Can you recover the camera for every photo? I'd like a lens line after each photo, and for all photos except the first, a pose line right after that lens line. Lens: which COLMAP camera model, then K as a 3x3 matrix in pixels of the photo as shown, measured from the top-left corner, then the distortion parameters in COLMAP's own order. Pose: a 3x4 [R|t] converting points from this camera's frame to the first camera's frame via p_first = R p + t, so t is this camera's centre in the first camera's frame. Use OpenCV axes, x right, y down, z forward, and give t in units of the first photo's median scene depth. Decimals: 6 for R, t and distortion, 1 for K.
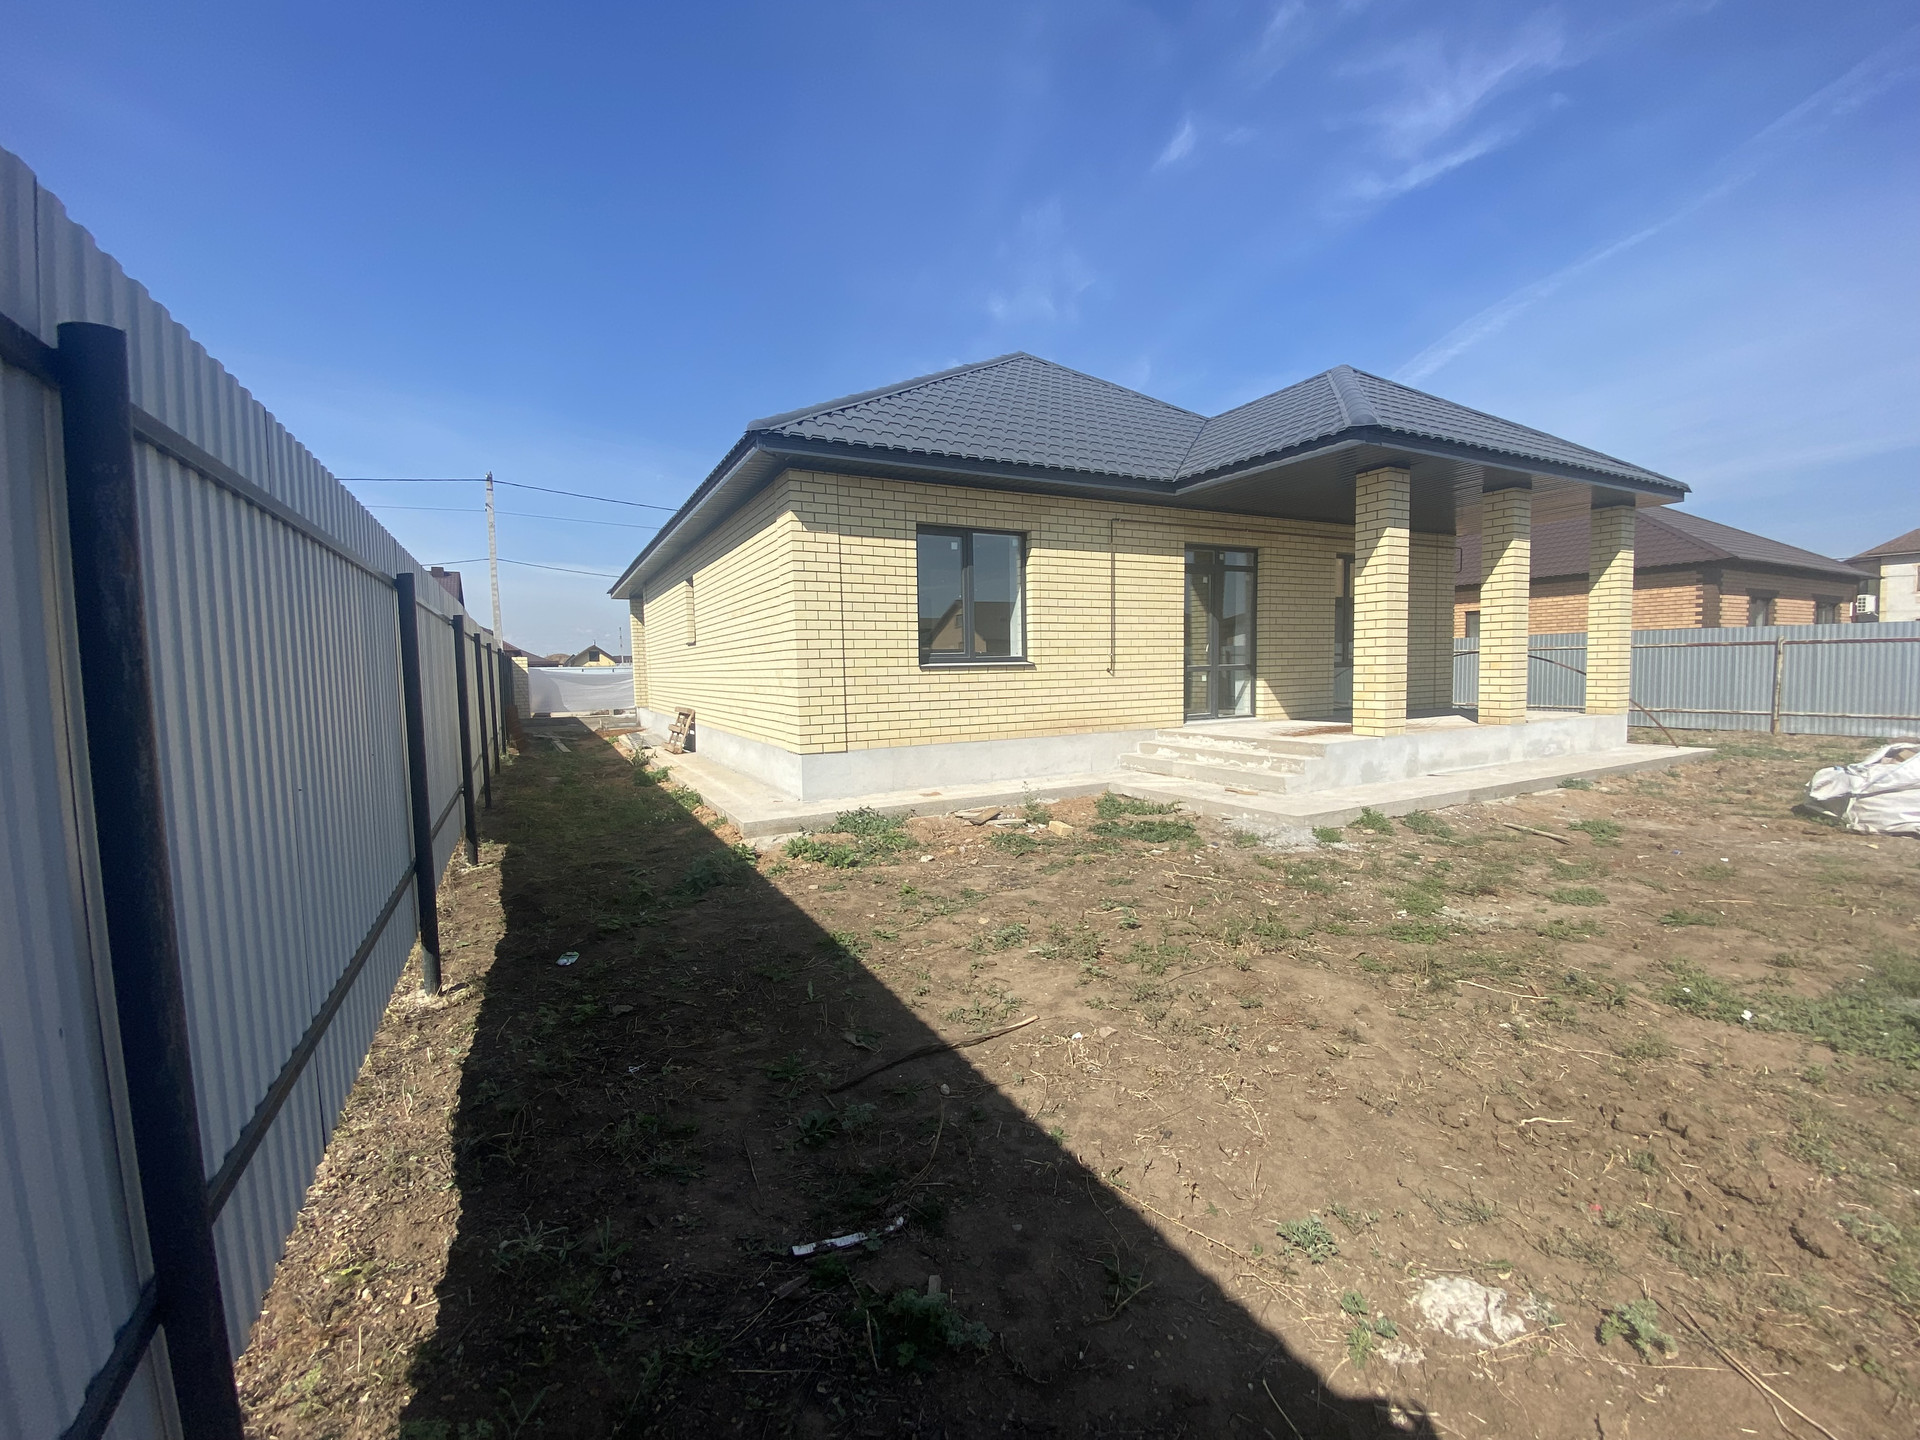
lens RADIAL K [[778.3, 0, 953.9], [0, 778.3, 724.0], [0, 0, 1]] dist [0.015968, -0.017597]
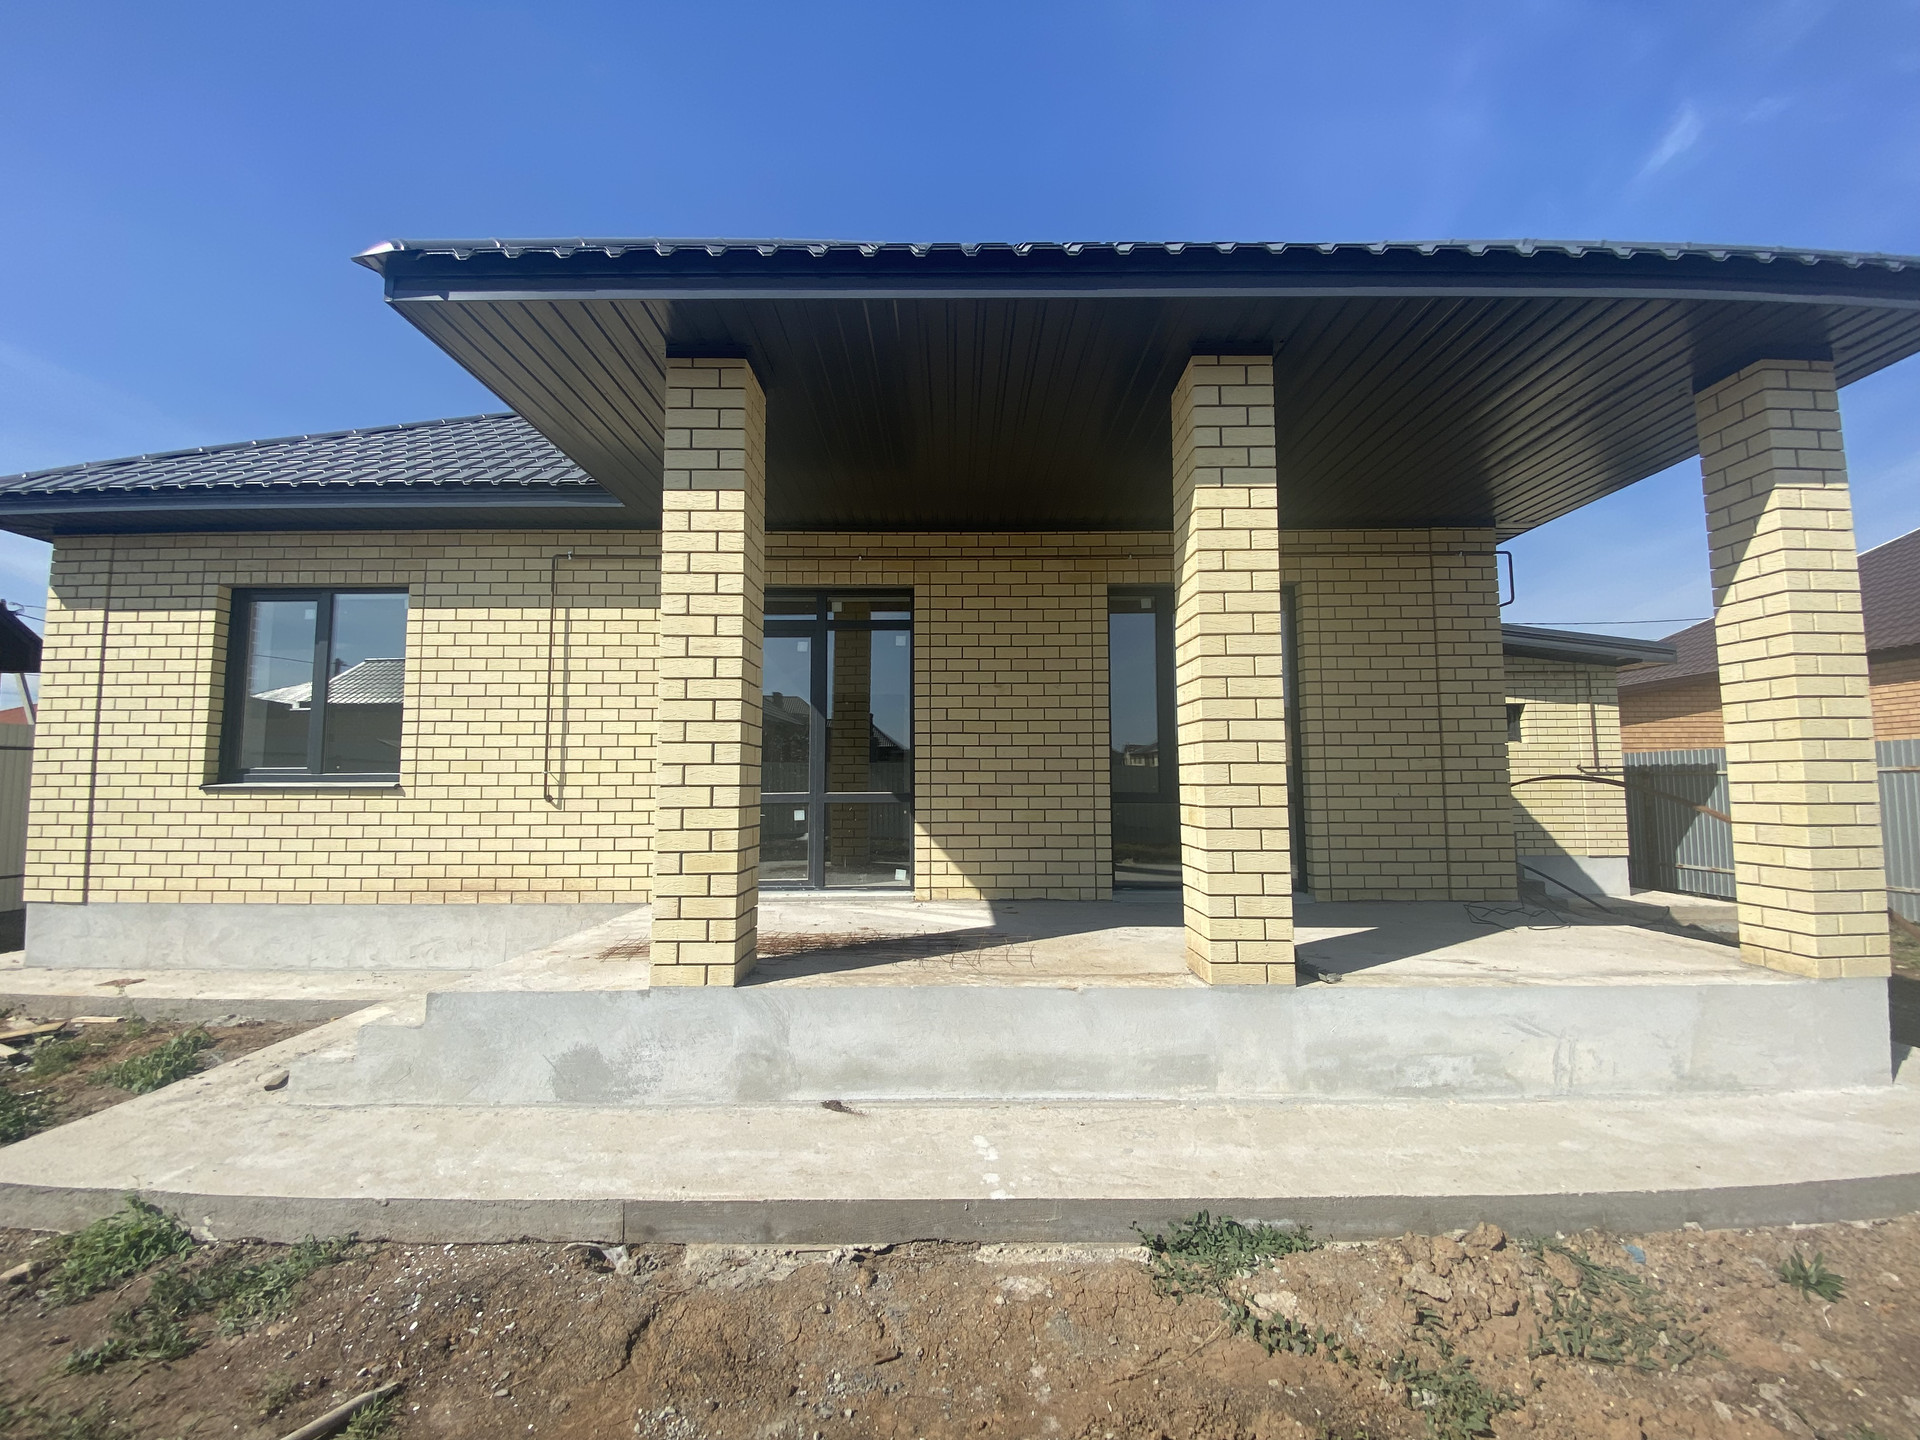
lens RADIAL K [[778.3, 0, 963.2], [0, 778.3, 722.9], [0, 0, 1]] dist [0.015968, -0.017597]
pose [[0.886396, -0.017150, -0.462609, 0.835788], [-0.048276, 0.990440, -0.129218, -0.070494], [0.460403, 0.136872, 0.877095, 0.665493]]
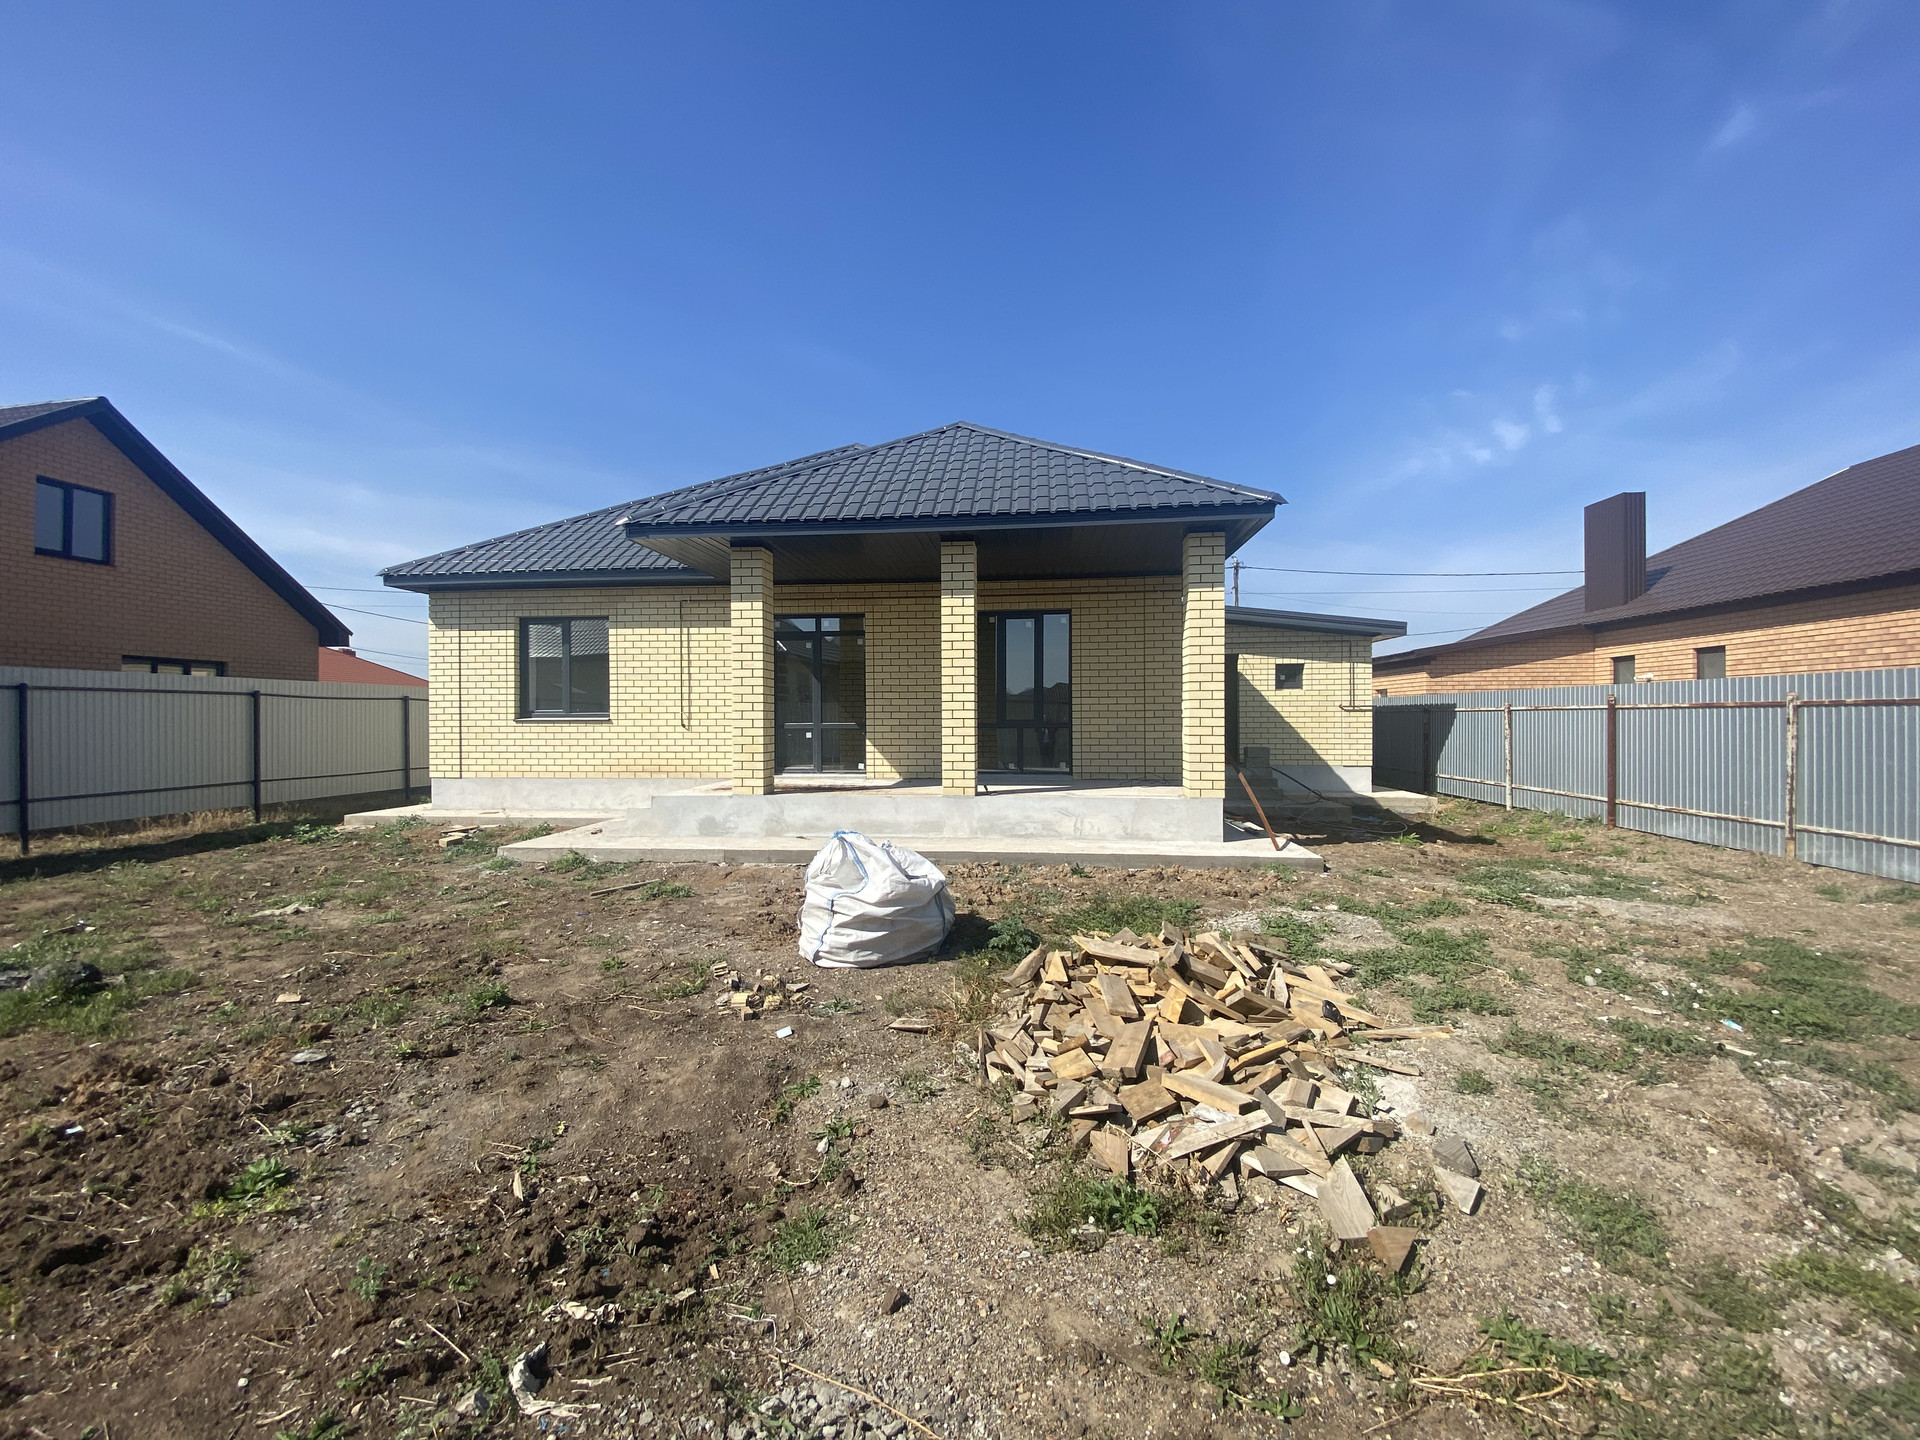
lens RADIAL K [[778.3, 0, 974.3], [0, 778.3, 718.8], [0, 0, 1]] dist [0.015968, -0.017597]
pose [[0.840401, 0.018597, -0.541646, 1.327980], [-0.051651, 0.997610, -0.045888, -0.052383], [0.539499, 0.066541, 0.839353, 0.264373]]
